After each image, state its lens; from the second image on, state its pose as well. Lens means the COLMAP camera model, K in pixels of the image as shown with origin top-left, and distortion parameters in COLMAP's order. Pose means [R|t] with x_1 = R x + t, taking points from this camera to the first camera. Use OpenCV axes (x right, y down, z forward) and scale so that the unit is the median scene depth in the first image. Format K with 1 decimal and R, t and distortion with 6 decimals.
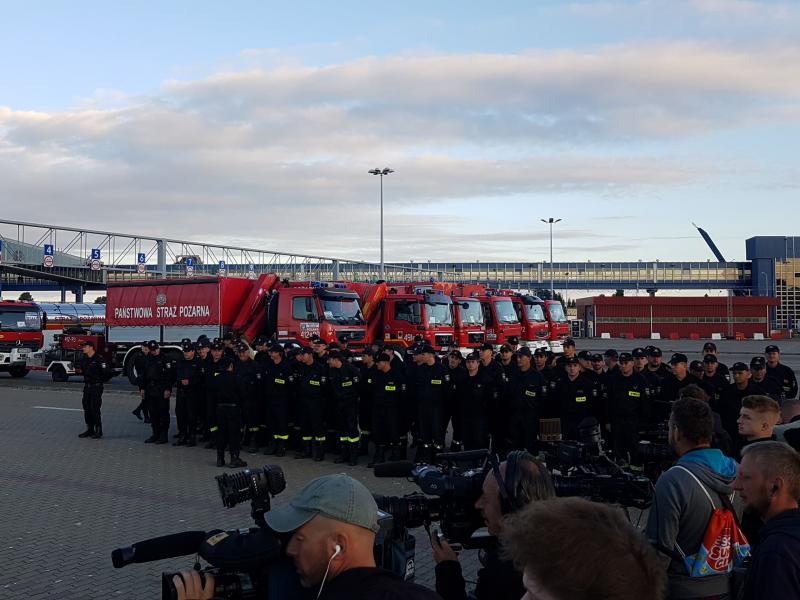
lens RADIAL K [[853.7, 0, 402.7], [0, 853.7, 283.9], [0, 0, 1]] dist [-0.082396, 0.427793]
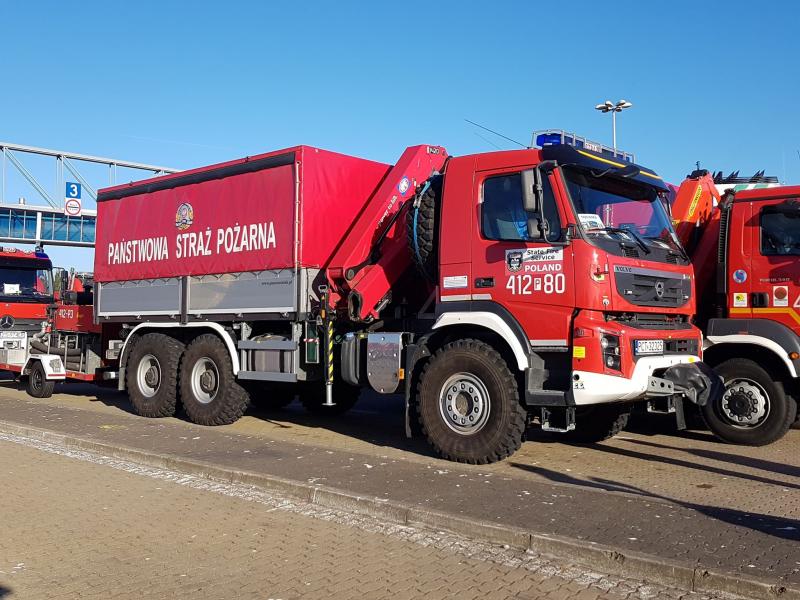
lens RADIAL K [[850.0, 0, 400.0], [0, 850.0, 300.0], [0, 0, 1]] dist [-0.021483, 0.020735]
pose [[0.970839, -0.000401, -0.239734, -0.073079], [0.005503, 0.999772, 0.020614, 0.053011], [0.239671, -0.021332, 0.970620, 0.608967]]
